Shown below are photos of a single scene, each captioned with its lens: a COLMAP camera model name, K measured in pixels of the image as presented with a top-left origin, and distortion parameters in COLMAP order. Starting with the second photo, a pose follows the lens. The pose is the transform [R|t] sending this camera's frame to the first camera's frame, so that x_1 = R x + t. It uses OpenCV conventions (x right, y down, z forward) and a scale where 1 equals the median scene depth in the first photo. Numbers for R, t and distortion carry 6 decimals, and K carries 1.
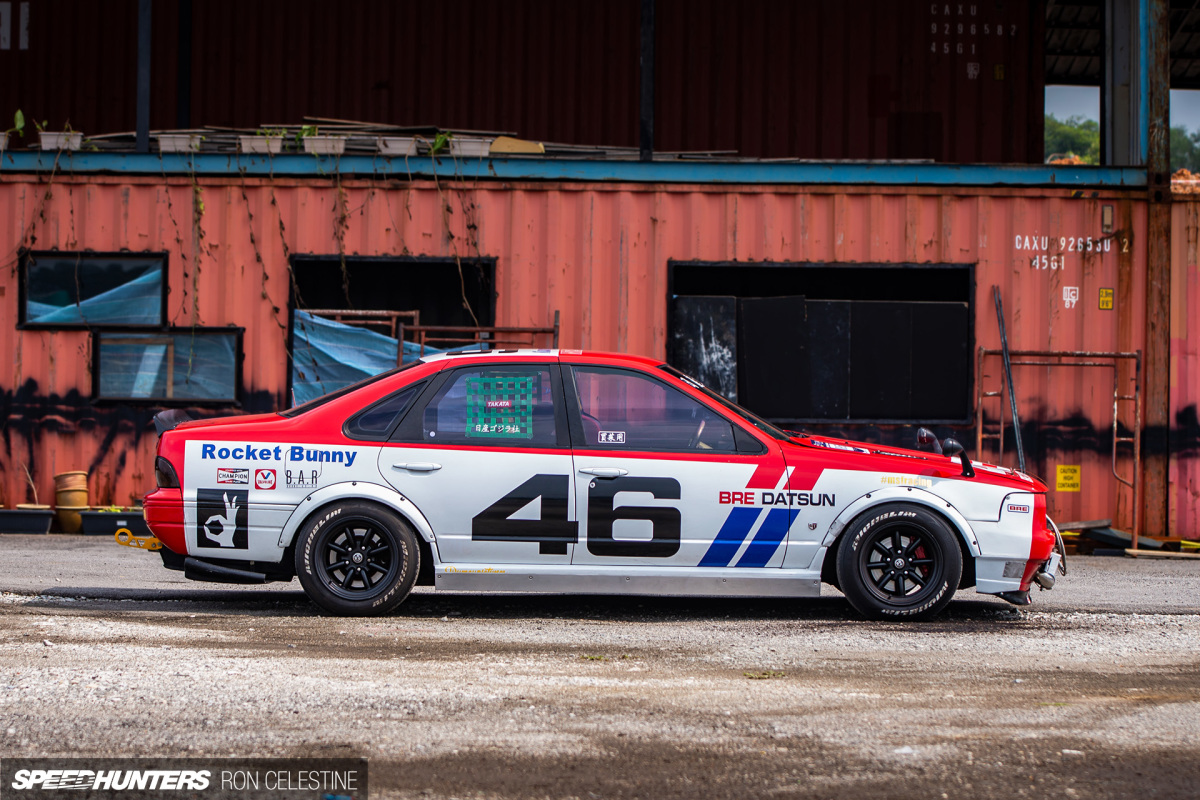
lens RADIAL K [[3699.1, 0, 600.0], [0, 3699.1, 400.0], [0, 0, 1]] dist [-0.279001, 0.453242]
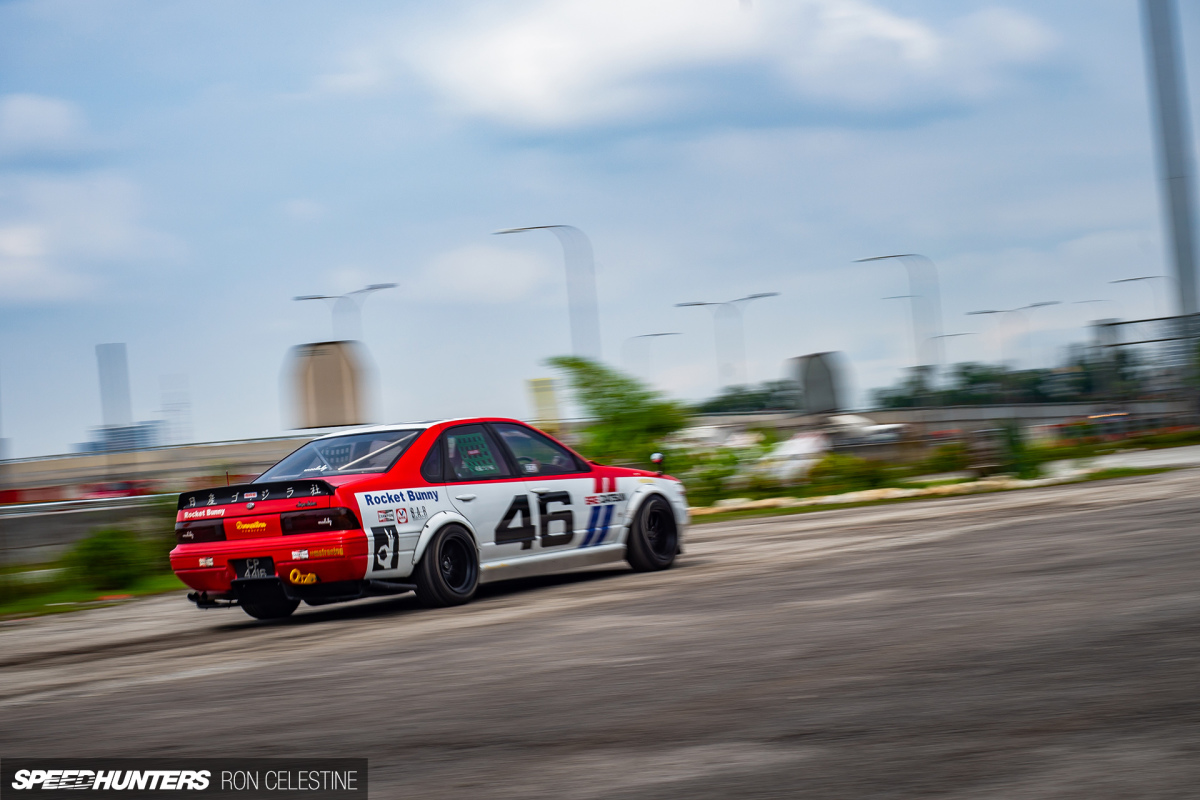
lens RADIAL K [[2636.3, 0, 600.0], [0, 2636.3, 400.0], [0, 0, 1]] dist [-0.120414, -0.013897]
pose [[0.530913, -0.050000, 0.845950, -0.871915], [0.124572, 0.992018, -0.019547, 0.007141], [-0.838221, 0.115759, 0.532903, 0.414585]]
